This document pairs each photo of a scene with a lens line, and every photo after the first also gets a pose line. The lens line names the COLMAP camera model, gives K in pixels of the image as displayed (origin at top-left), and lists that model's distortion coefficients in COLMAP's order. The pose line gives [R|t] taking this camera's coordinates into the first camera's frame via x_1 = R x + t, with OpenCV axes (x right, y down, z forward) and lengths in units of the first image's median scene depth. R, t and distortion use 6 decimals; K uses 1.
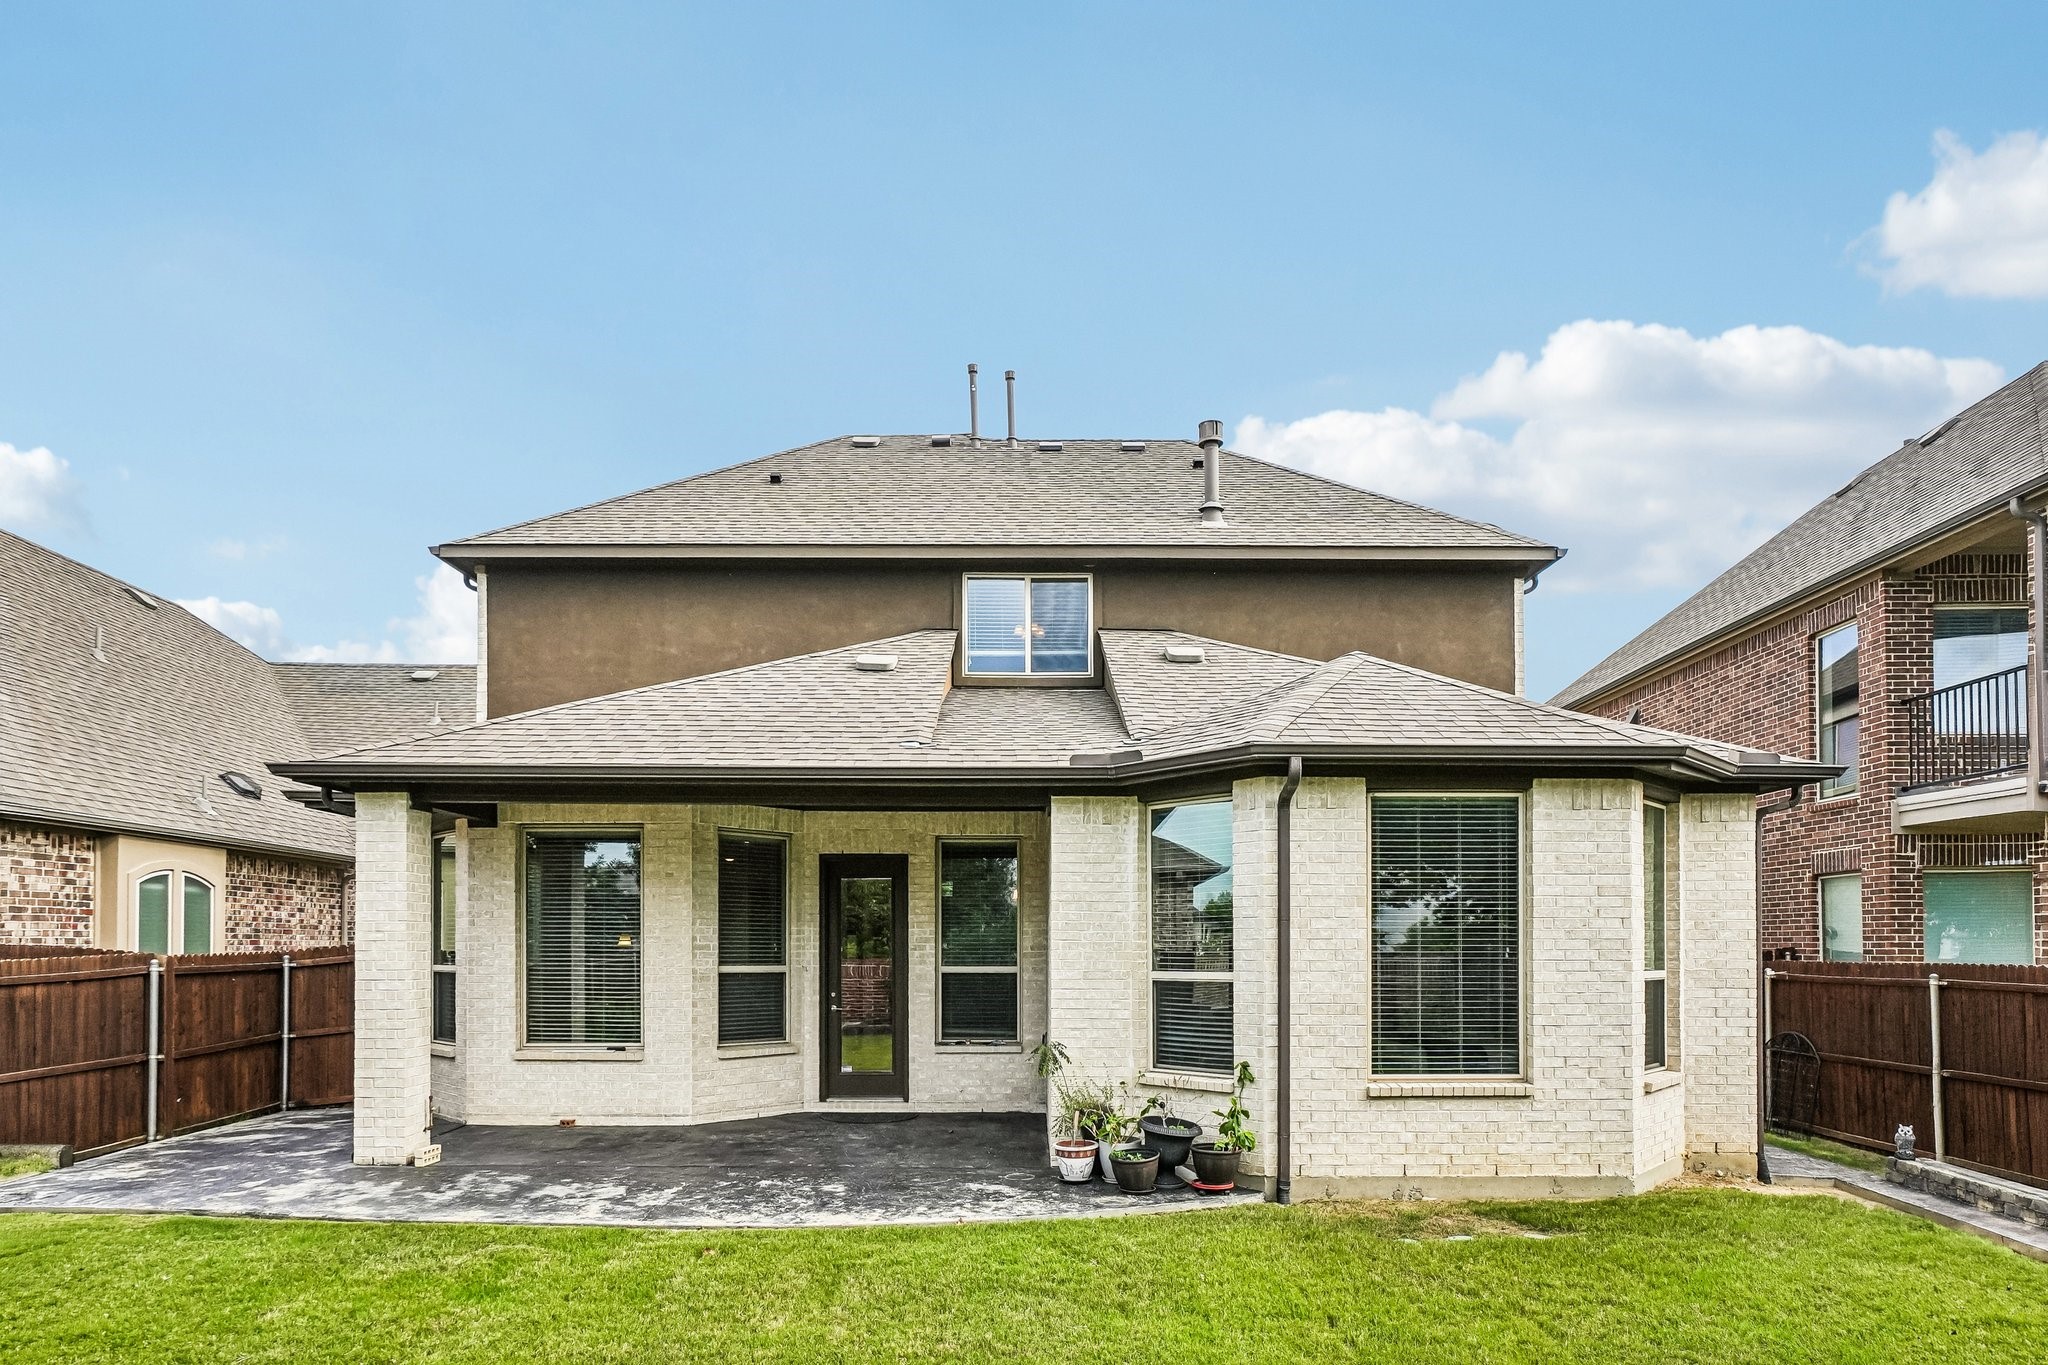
lens RADIAL K [[1196.3, 0, 1028.5], [0, 1196.3, 794.1], [0, 0, 1]] dist [-0.002786, 0.000202]
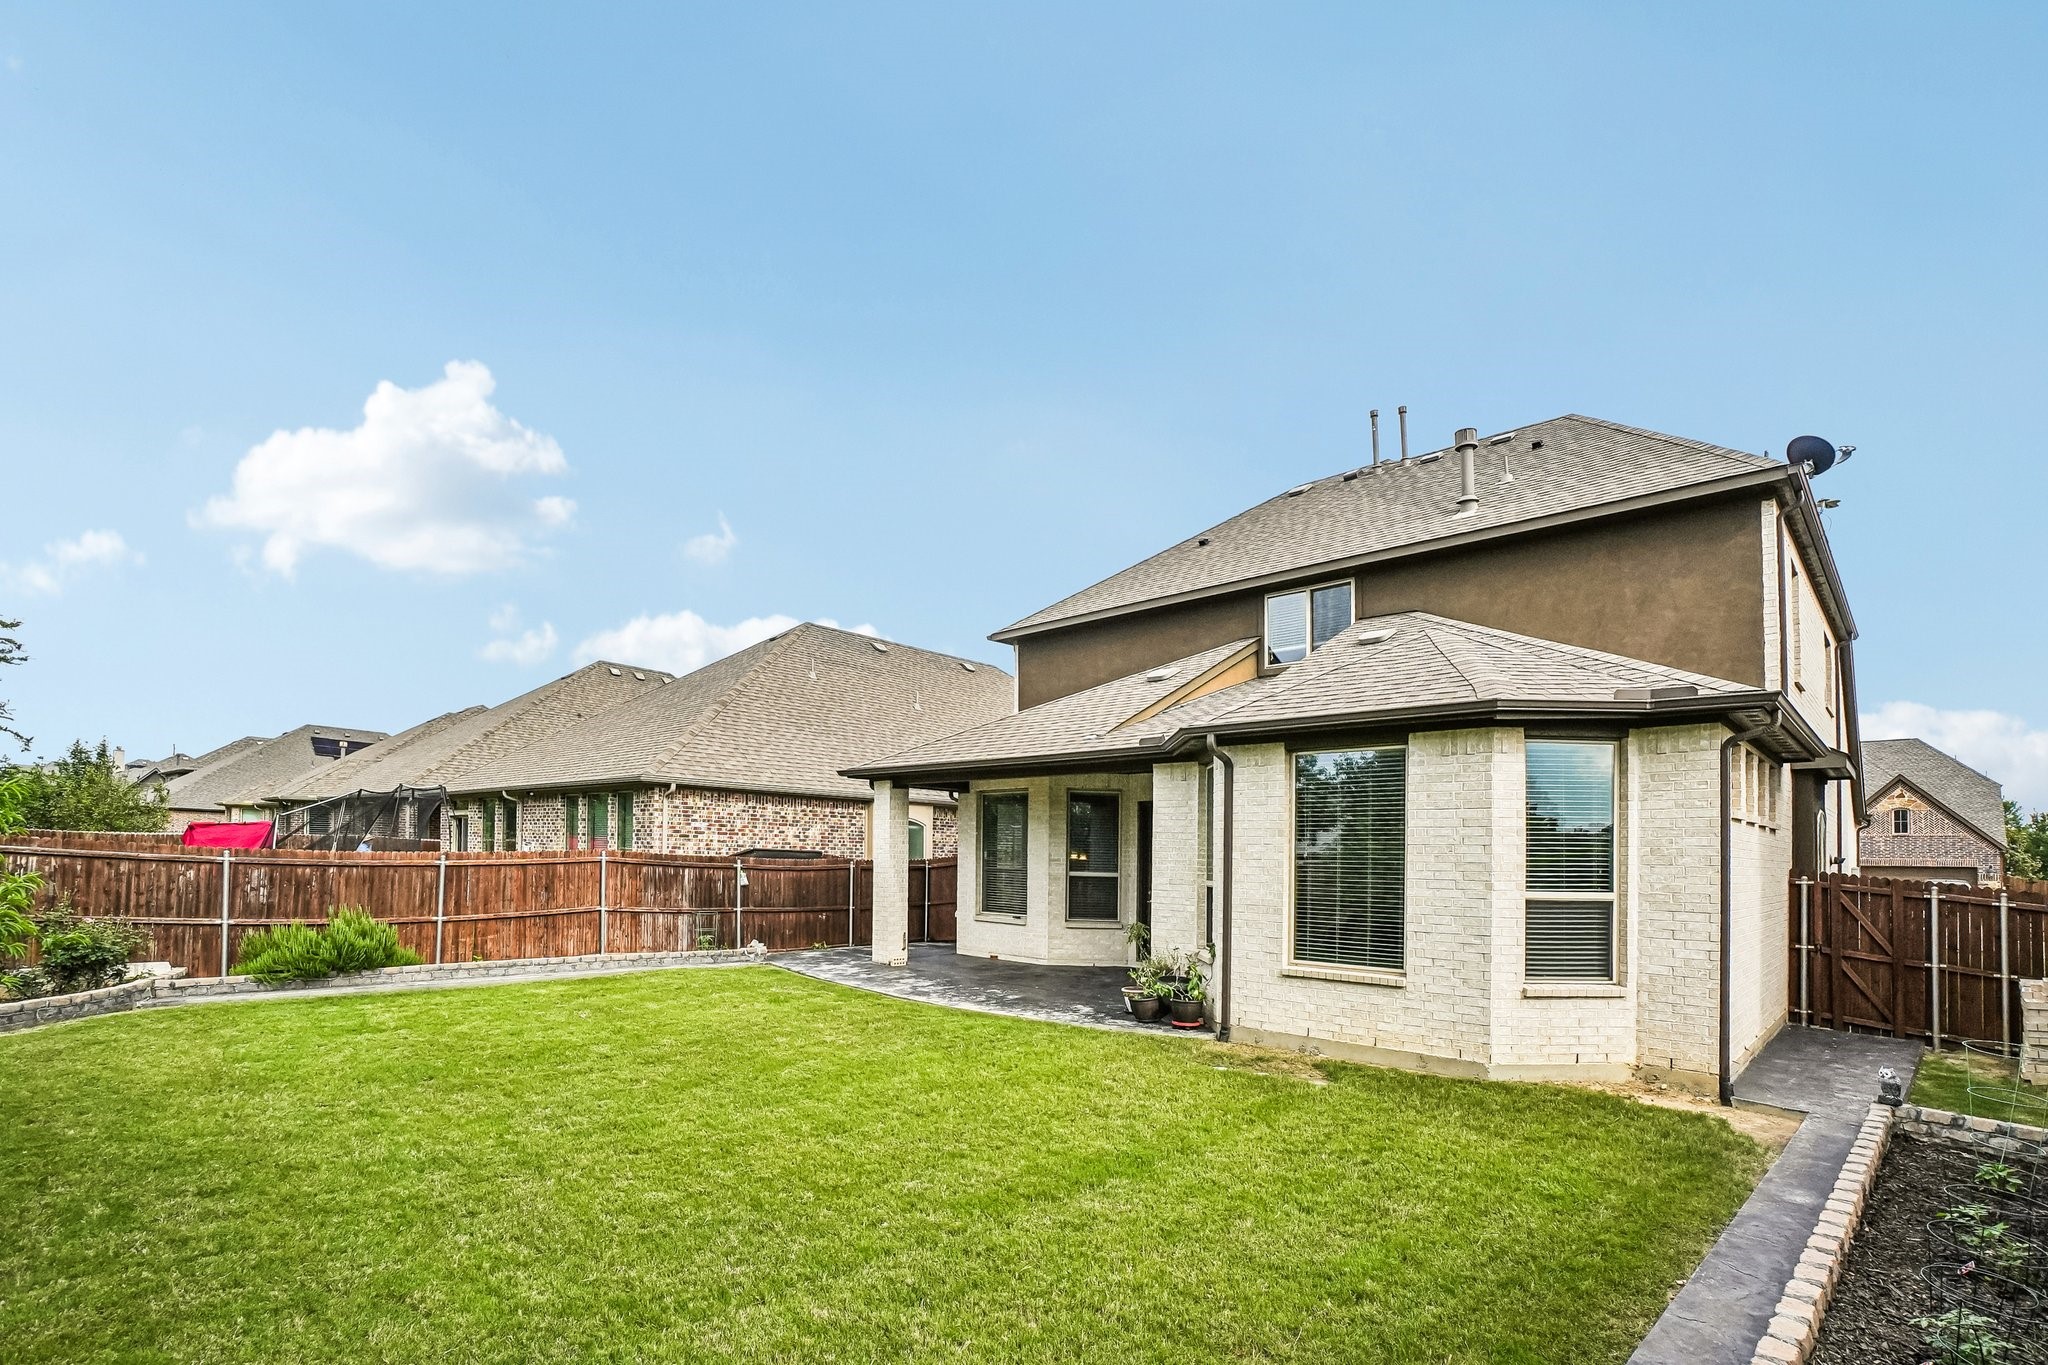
lens RADIAL K [[976.8, 0, 1024.0], [0, 976.8, 682.5], [0, 0, 1]] dist [-0.044446, 0.016268]
pose [[0.699729, -0.111836, -0.705601, 0.824953], [0.071323, 0.993672, -0.086765, -0.006047], [0.710840, 0.010386, 0.703278, -0.004145]]
